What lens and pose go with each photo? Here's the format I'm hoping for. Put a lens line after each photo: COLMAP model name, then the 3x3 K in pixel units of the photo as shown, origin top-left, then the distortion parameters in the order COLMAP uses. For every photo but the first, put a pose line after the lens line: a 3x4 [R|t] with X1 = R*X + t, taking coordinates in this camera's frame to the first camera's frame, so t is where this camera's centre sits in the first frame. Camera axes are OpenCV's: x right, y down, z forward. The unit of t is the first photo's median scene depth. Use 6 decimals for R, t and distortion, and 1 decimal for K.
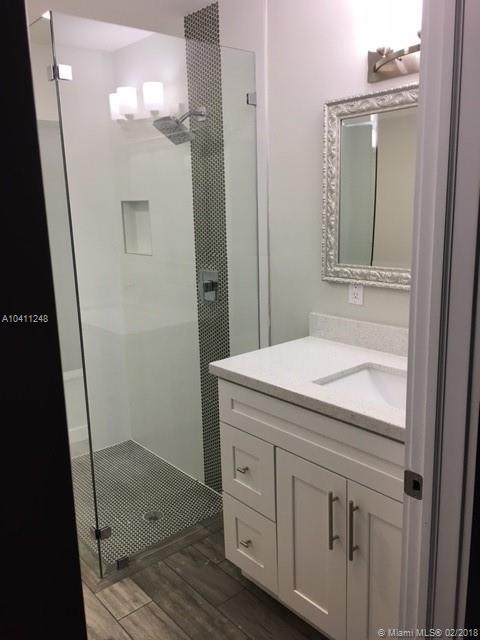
lens RADIAL K [[539.4, 0, 238.8], [0, 539.4, 320.6], [0, 0, 1]] dist [0.049687, -0.083550]
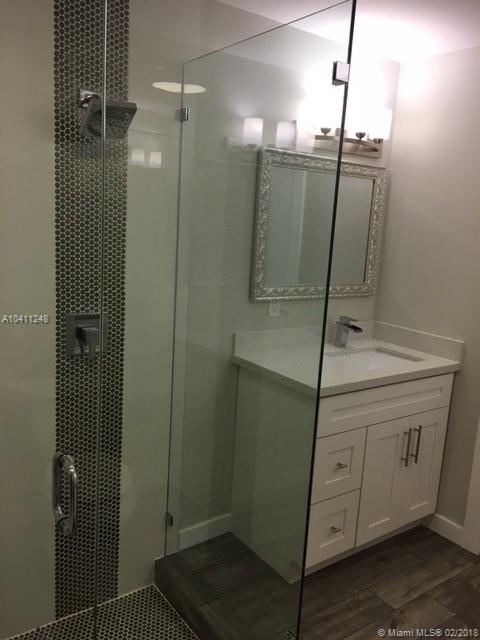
lens RADIAL K [[539.4, 0, 242.7], [0, 539.4, 321.0], [0, 0, 1]] dist [0.049687, -0.083550]
pose [[0.084456, -0.149093, 0.985210, -1.046632], [0.151228, 0.979207, 0.135221, -0.206129], [-0.984884, 0.137571, 0.105247, 0.982459]]
